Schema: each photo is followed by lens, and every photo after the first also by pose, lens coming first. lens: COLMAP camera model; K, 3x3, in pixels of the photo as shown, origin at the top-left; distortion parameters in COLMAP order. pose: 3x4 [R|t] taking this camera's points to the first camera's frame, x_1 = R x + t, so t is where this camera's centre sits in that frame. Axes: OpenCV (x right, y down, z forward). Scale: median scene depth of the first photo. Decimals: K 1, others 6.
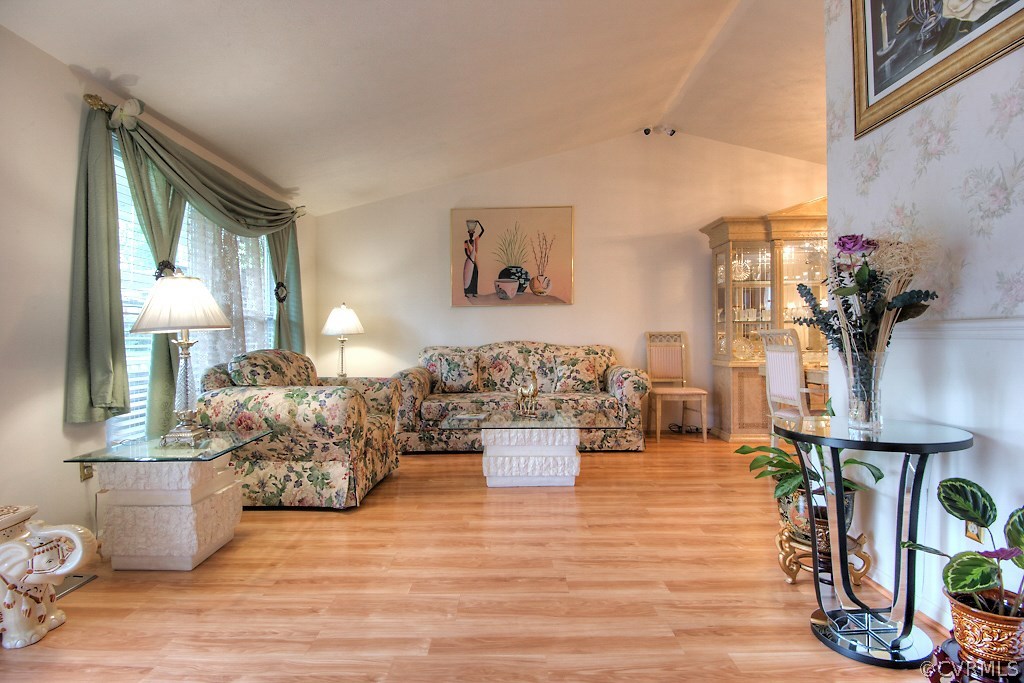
lens RADIAL K [[505.1, 0, 504.9], [0, 505.1, 335.6], [0, 0, 1]] dist [0.049376, -0.041512]
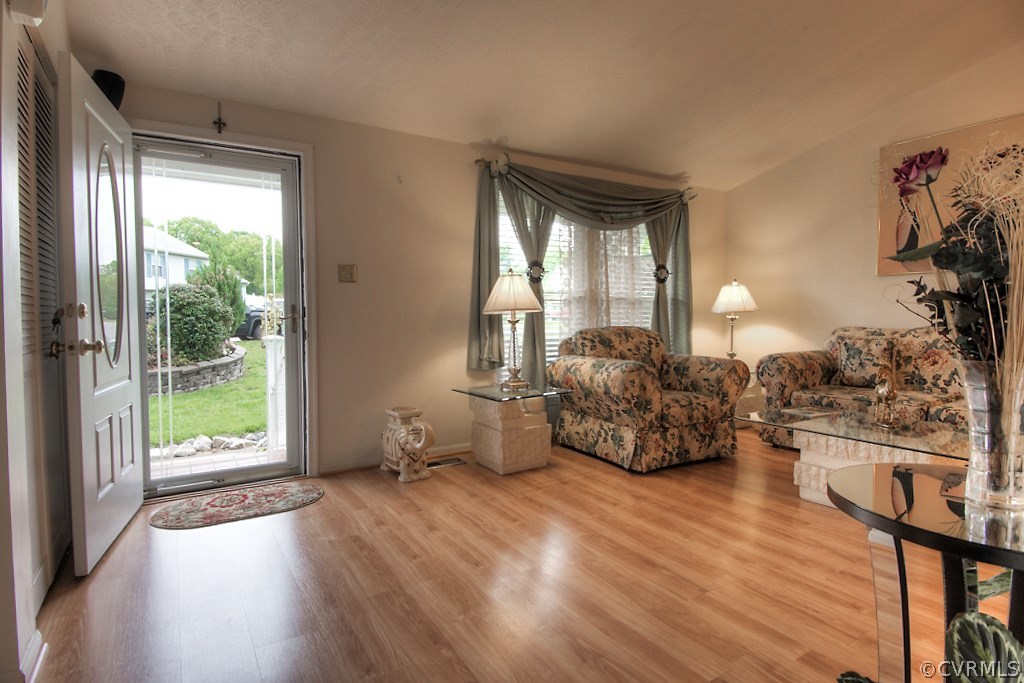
lens RADIAL K [[530.1, 0, 510.4], [0, 530.1, 335.4], [0, 0, 1]] dist [0.052371, -0.049674]
pose [[0.545534, 0.039481, -0.837158, 0.436034], [0.000841, 0.998863, 0.047655, -0.010049], [0.838088, -0.026702, 0.544881, 0.129715]]
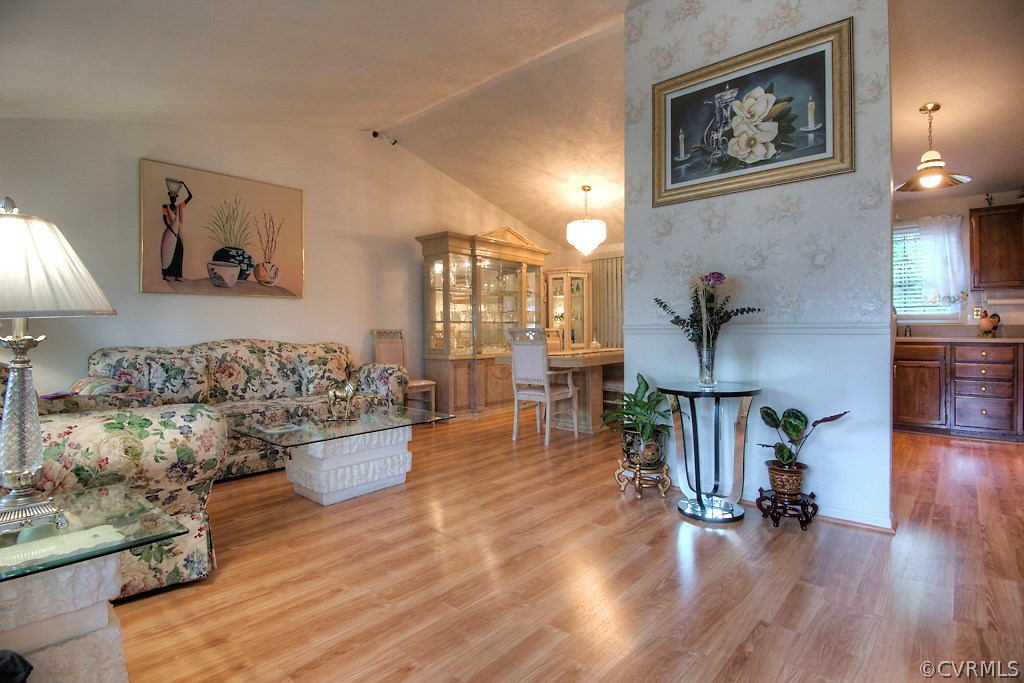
lens RADIAL K [[505.1, 0, 504.9], [0, 505.1, 335.6], [0, 0, 1]] dist [0.049376, -0.041512]
pose [[0.660933, -0.000426, 0.750445, -0.488563], [-0.001596, 0.999997, 0.001973, 0.004590], [-0.750443, -0.002502, 0.660930, 0.193341]]
